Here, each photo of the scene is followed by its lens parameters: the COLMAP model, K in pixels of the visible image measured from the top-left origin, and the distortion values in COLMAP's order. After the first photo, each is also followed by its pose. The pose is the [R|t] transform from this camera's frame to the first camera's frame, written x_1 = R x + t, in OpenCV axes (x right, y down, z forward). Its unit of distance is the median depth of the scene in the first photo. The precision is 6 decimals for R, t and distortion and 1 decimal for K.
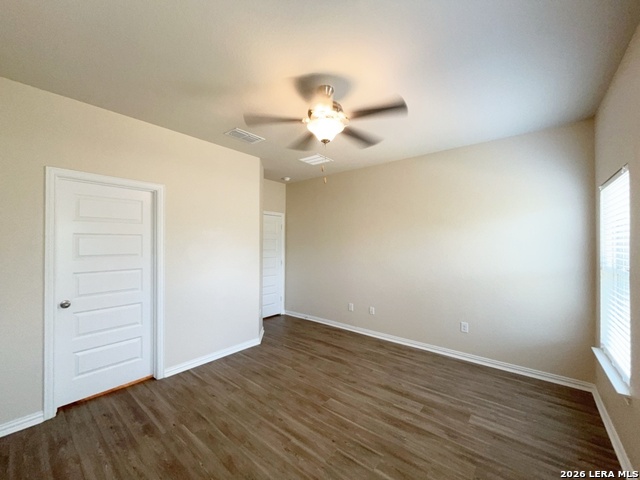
lens RADIAL K [[258.6, 0, 320.2], [0, 258.6, 241.6], [0, 0, 1]] dist [-0.002131, 0.000350]
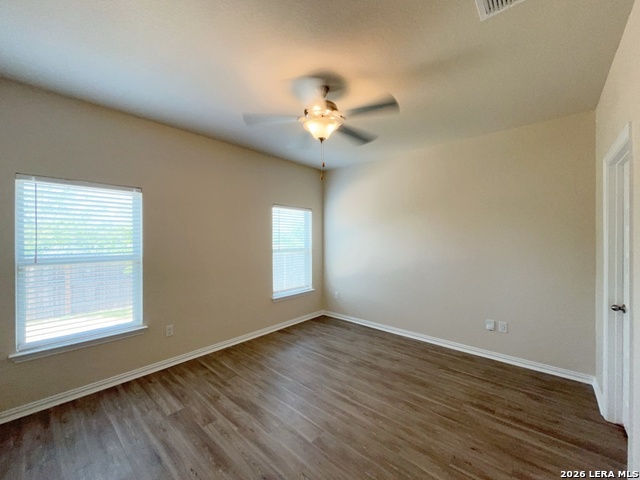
lens RADIAL K [[258.6, 0, 319.6], [0, 258.6, 239.0], [0, 0, 1]] dist [-0.002131, 0.000350]
pose [[-0.999149, -0.002850, 0.041142, -0.014907], [-0.002963, 0.999992, -0.002671, 0.018111], [-0.041134, -0.002791, -0.999150, 2.036850]]
